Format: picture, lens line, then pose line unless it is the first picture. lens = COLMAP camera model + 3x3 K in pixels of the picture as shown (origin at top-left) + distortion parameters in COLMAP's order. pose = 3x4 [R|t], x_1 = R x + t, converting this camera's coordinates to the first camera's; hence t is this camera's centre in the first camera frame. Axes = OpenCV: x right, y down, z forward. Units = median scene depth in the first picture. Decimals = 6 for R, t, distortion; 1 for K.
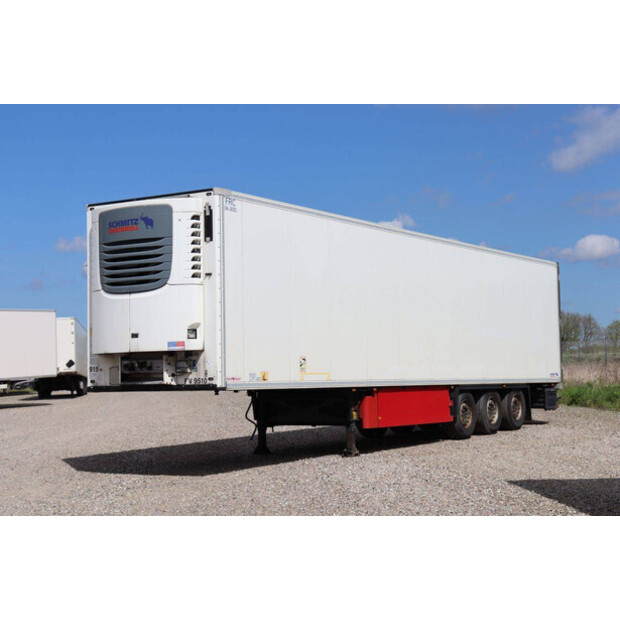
lens RADIAL K [[1284.0, 0, 312.0], [0, 1284.0, 307.9], [0, 0, 1]] dist [0.308519, 0.000000]
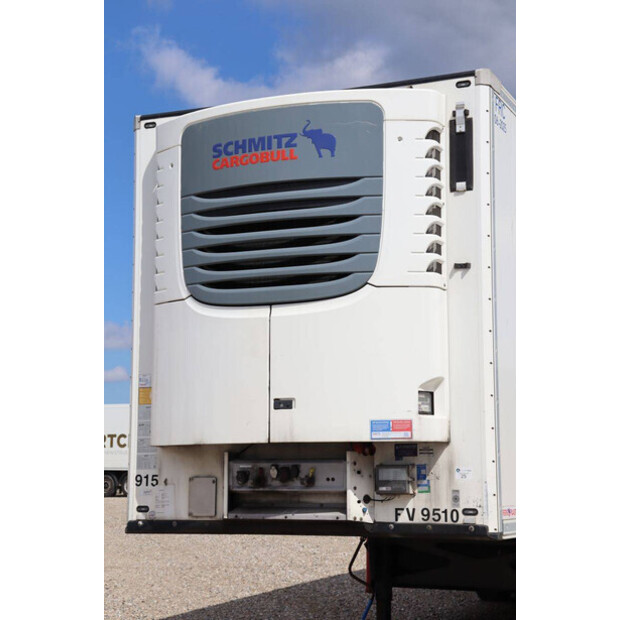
lens RADIAL K [[1284.0, 0, 320.3], [0, 1284.0, 311.3], [0, 0, 1]] dist [0.308519, 0.000000]
pose [[0.981765, 0.039660, 0.185914, -0.205789], [-0.026362, 0.996950, -0.073459, 0.022005], [-0.188260, 0.067219, 0.979816, 0.581460]]
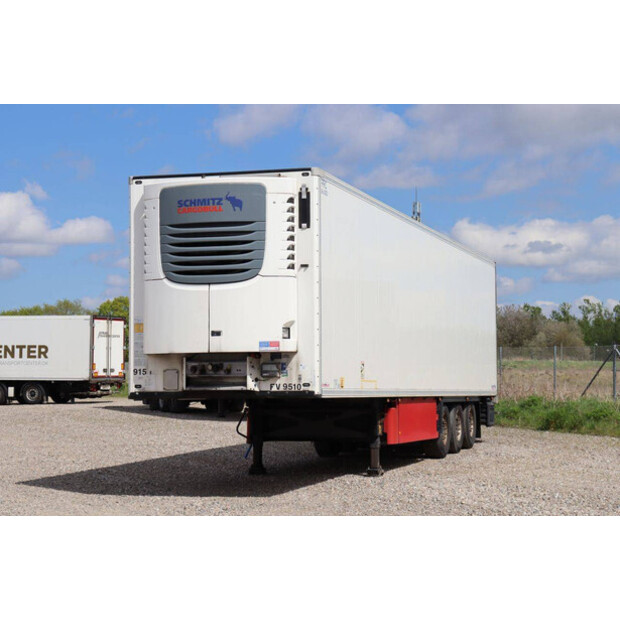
lens RADIAL K [[1625.4, 0, 327.9], [0, 1625.4, 307.3], [0, 0, 1]] dist [0.462566, 0.000000]
pose [[0.954776, 0.028569, 0.295951, -0.390102], [-0.028934, 0.999576, -0.003148, 0.005314], [-0.295916, -0.005557, 0.955198, -0.064381]]
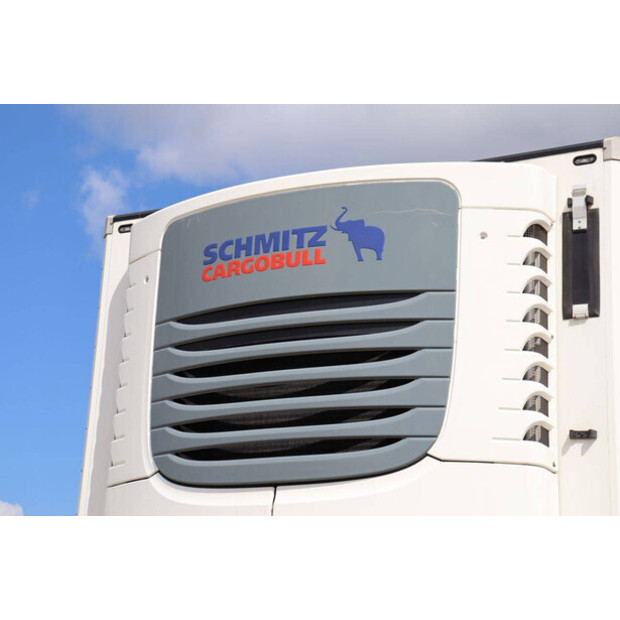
lens RADIAL K [[1461.0, 0, 313.6], [0, 1461.0, 301.1], [0, 0, 1]] dist [0.493720, 0.000000]
pose [[0.990502, 0.094084, 0.100271, -0.169072], [-0.067813, 0.968647, -0.239009, 0.024931], [-0.119614, 0.229939, 0.965826, 0.694056]]
